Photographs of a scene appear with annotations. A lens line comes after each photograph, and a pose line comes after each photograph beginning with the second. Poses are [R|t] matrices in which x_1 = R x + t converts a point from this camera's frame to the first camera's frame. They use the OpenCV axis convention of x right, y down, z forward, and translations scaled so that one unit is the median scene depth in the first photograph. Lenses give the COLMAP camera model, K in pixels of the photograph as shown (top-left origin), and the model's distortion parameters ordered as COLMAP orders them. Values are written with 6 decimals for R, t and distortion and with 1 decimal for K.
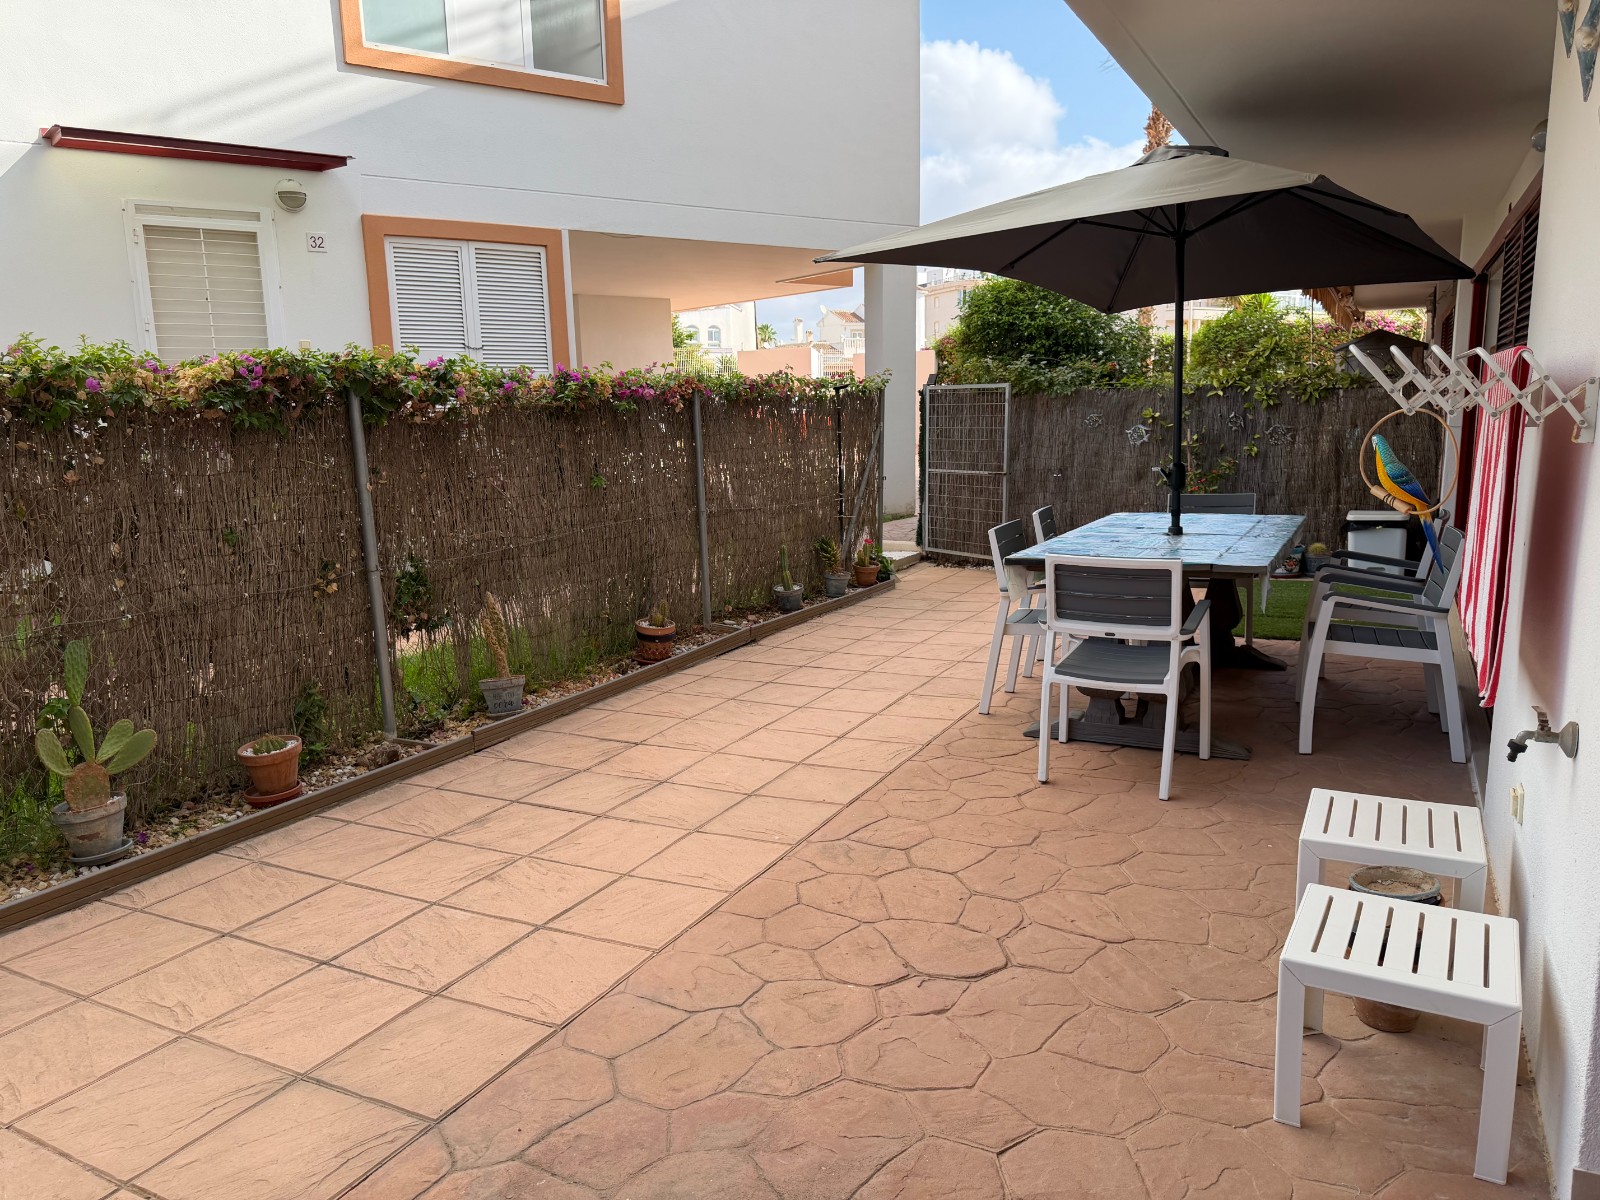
lens RADIAL K [[1127.2, 0, 795.7], [0, 1127.2, 605.6], [0, 0, 1]] dist [0.085278, -0.122921]
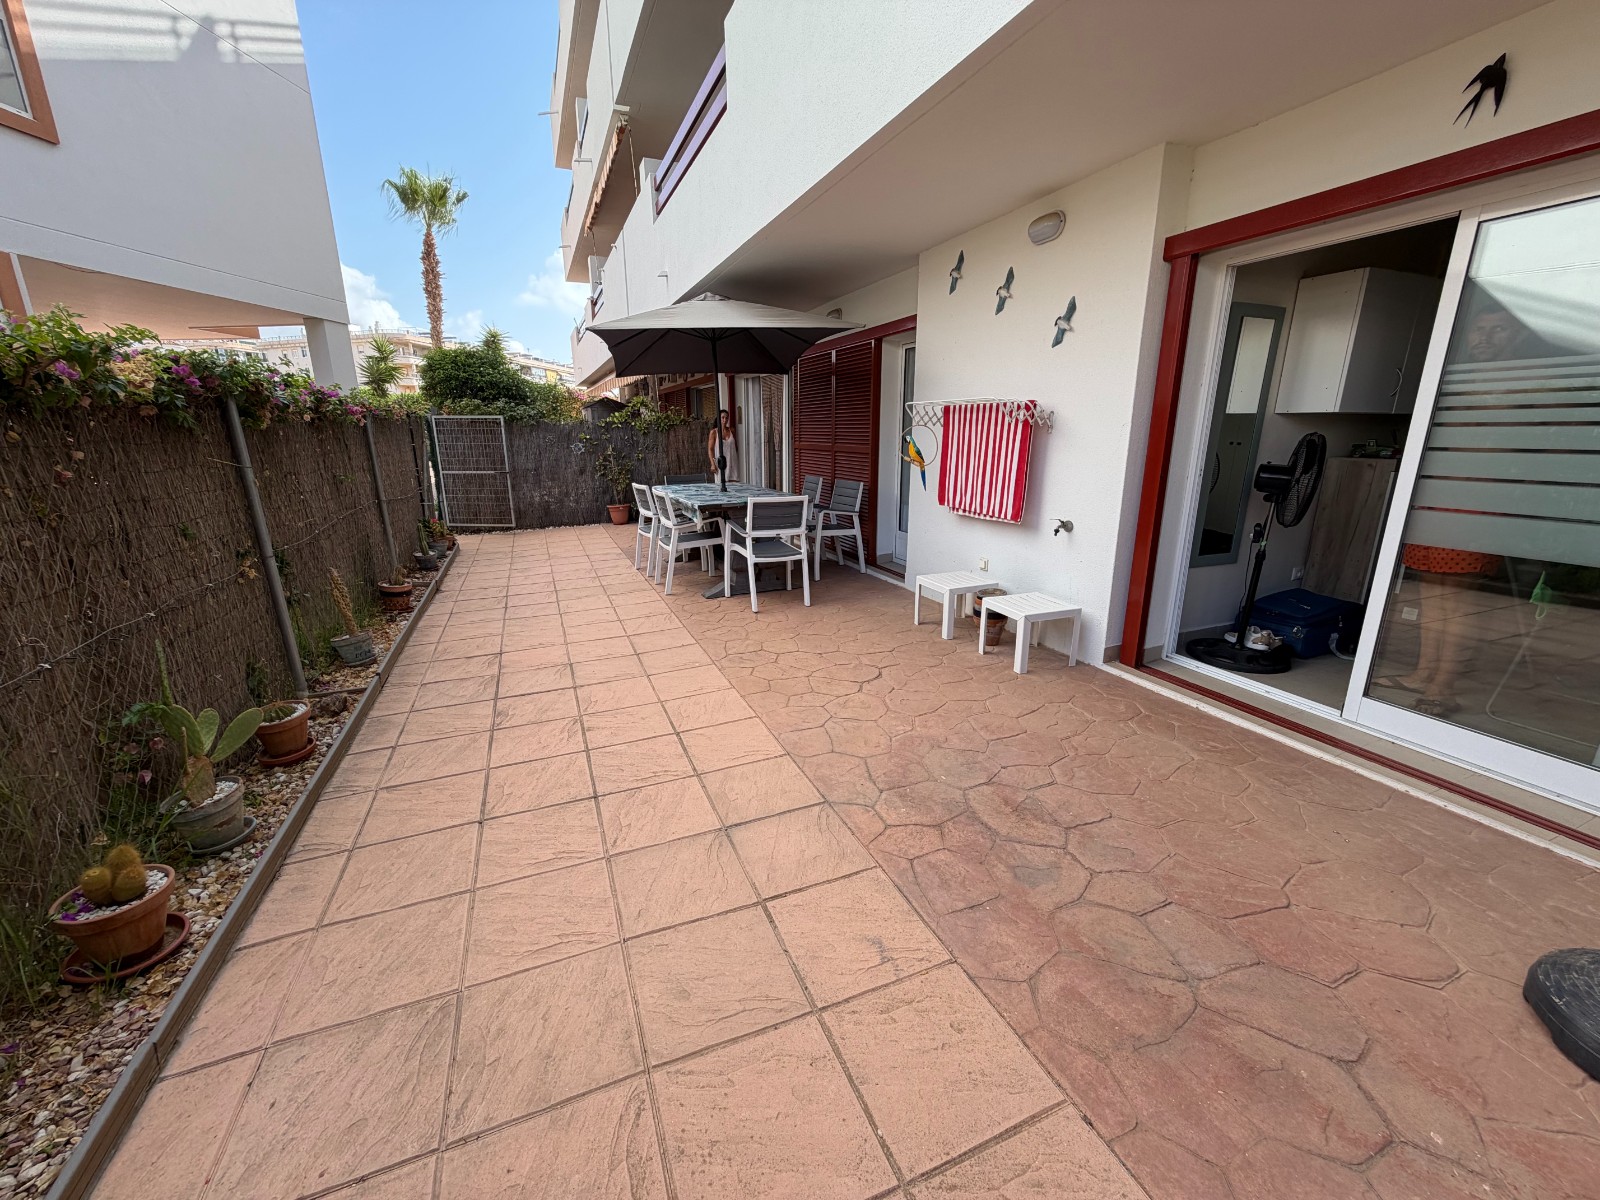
lens RADIAL K [[640.2, 0, 796.1], [0, 640.2, 600.9], [0, 0, 1]] dist [-0.000824, 0.000166]
pose [[0.645457, -0.180832, 0.742082, -0.537877], [0.127574, 0.983445, 0.128685, -0.002211], [-0.753067, 0.011610, 0.657841, 0.181955]]
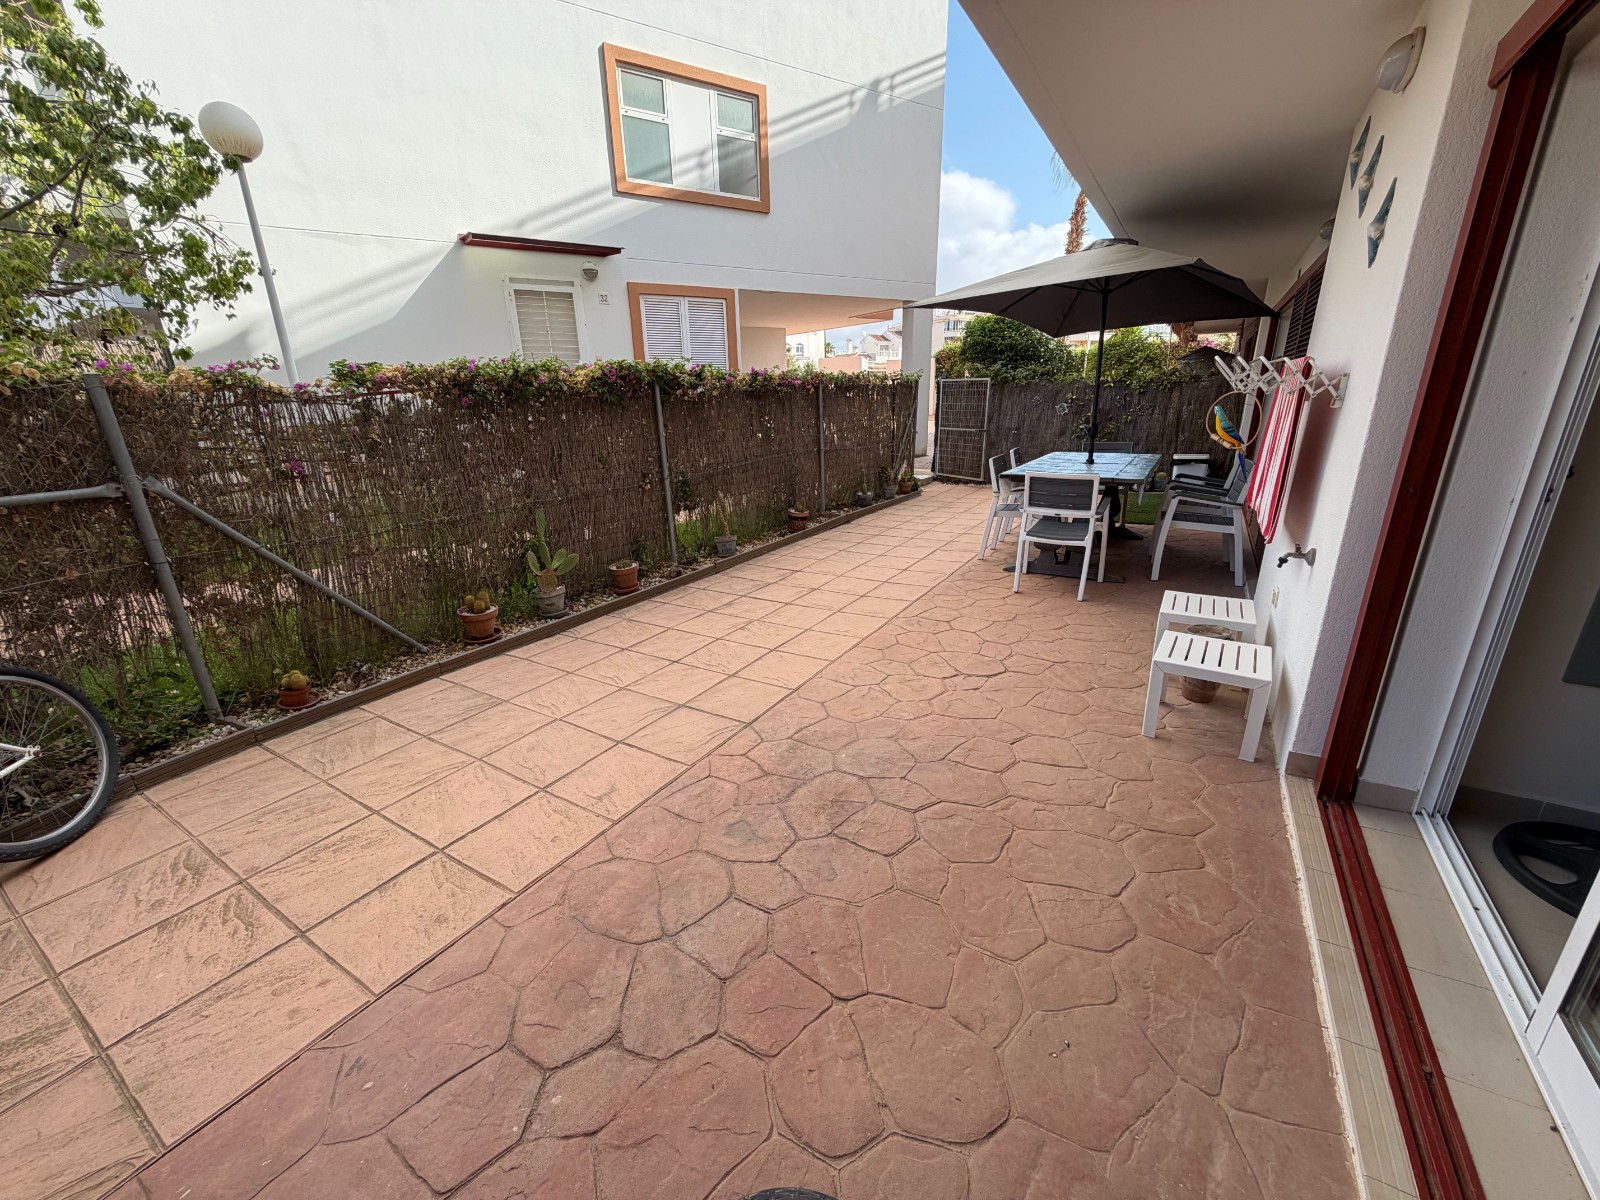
lens RADIAL K [[640.2, 0, 796.1], [0, 640.2, 600.9], [0, 0, 1]] dist [-0.000824, 0.000166]
pose [[0.997530, 0.022213, -0.066638, -0.075307], [-0.012688, 0.990057, 0.140095, 0.021162], [0.069087, -0.138904, 0.987893, -0.094884]]
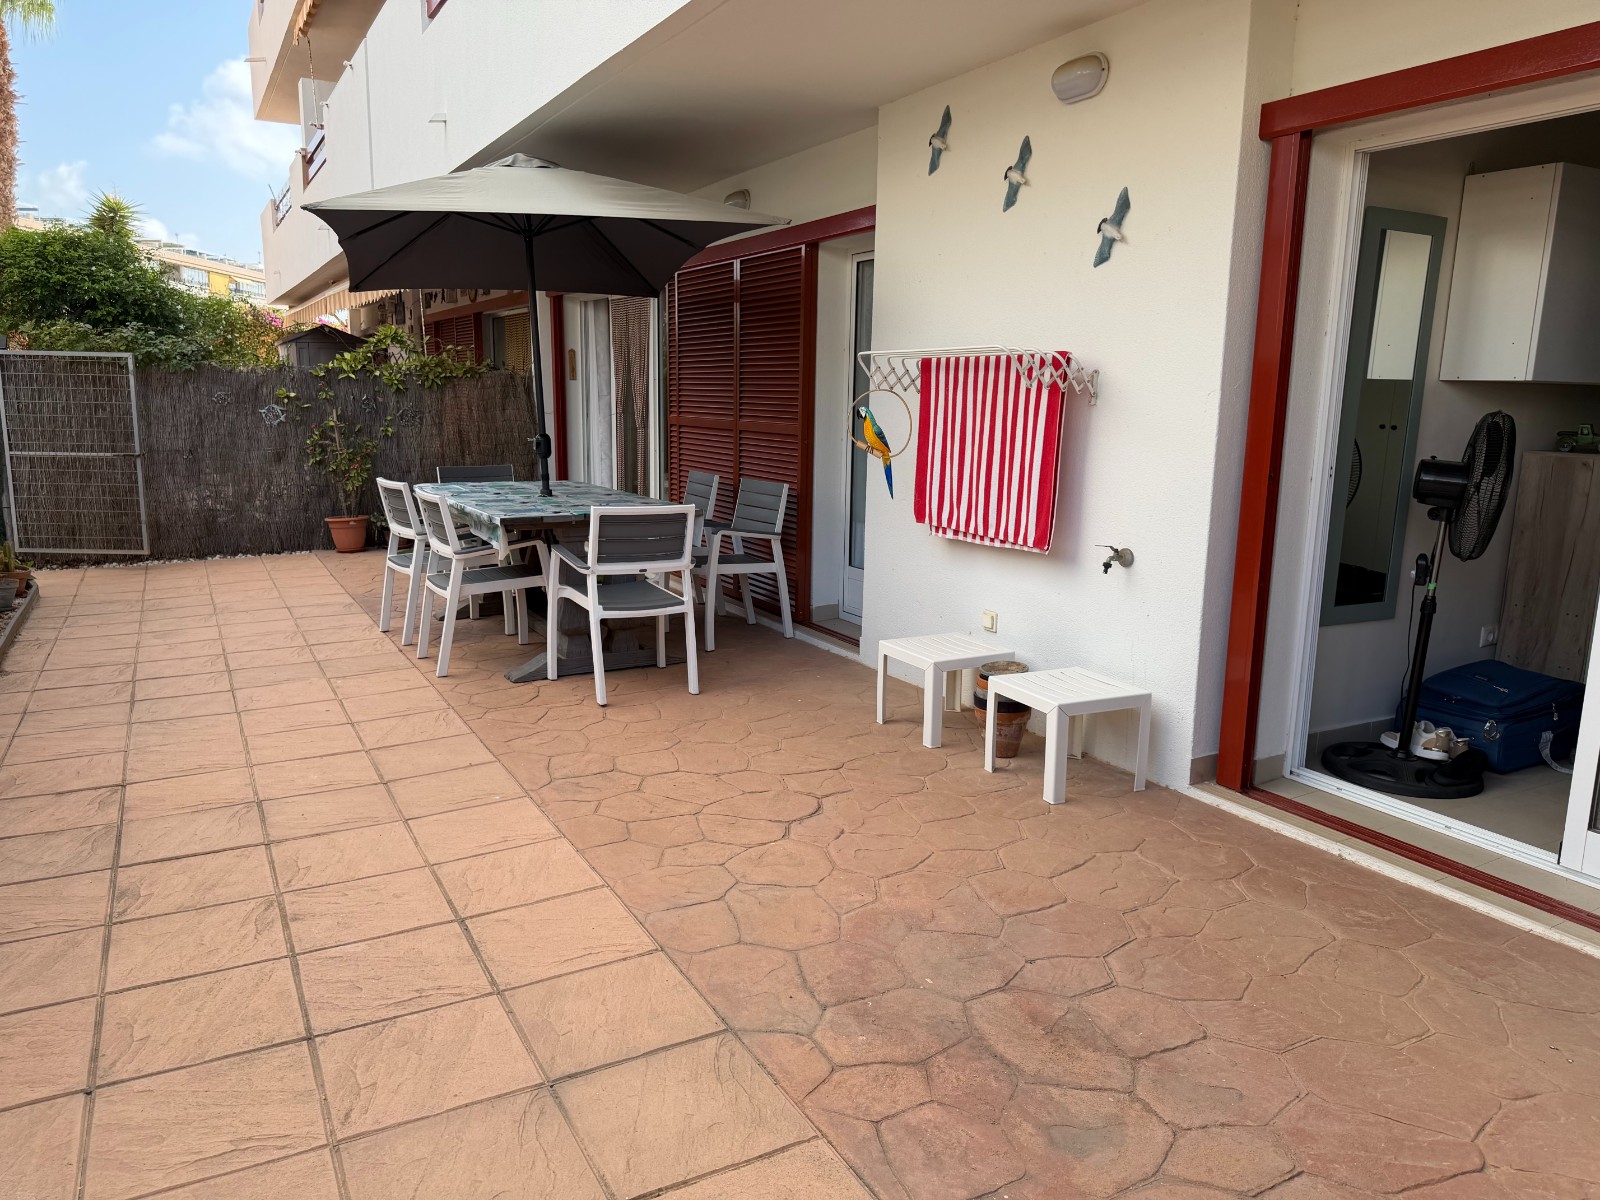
lens RADIAL K [[1126.3, 0, 787.5], [0, 1126.3, 606.3], [0, 0, 1]] dist [0.097986, -0.139961]
pose [[0.563835, -0.123170, 0.816651, -0.559906], [0.119339, 0.990590, 0.067009, 0.000845], [-0.817220, 0.059676, 0.573228, 0.168963]]
